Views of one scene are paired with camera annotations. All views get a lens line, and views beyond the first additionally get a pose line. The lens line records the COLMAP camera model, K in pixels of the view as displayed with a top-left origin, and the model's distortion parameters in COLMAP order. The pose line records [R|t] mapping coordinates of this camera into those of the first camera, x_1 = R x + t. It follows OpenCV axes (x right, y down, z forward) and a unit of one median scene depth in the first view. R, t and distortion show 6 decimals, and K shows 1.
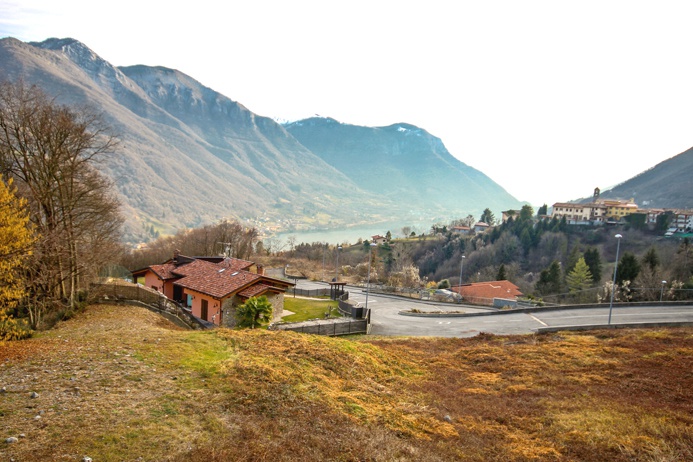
lens RADIAL K [[559.5, 0, 343.8], [0, 559.5, 230.5], [0, 0, 1]] dist [0.037653, 0.005975]
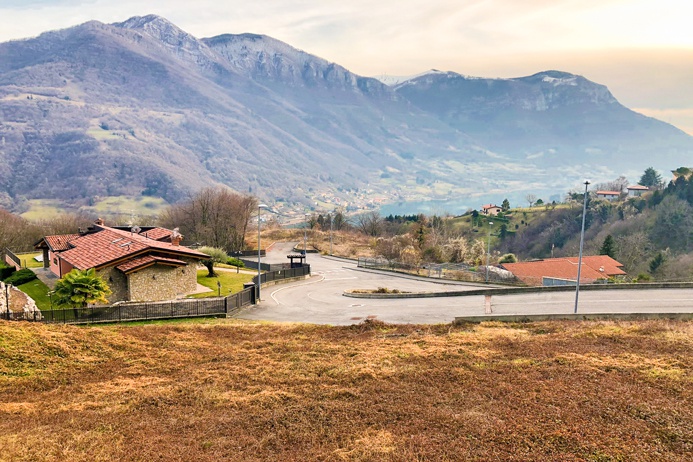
lens RADIAL K [[590.1, 0, 333.9], [0, 590.1, 236.4], [0, 0, 1]] dist [0.039965, -0.033922]
pose [[0.948240, -0.011967, -0.317328, 0.112636], [0.027425, 0.998642, 0.044289, 0.010115], [0.316367, -0.050699, 0.947281, 0.068564]]
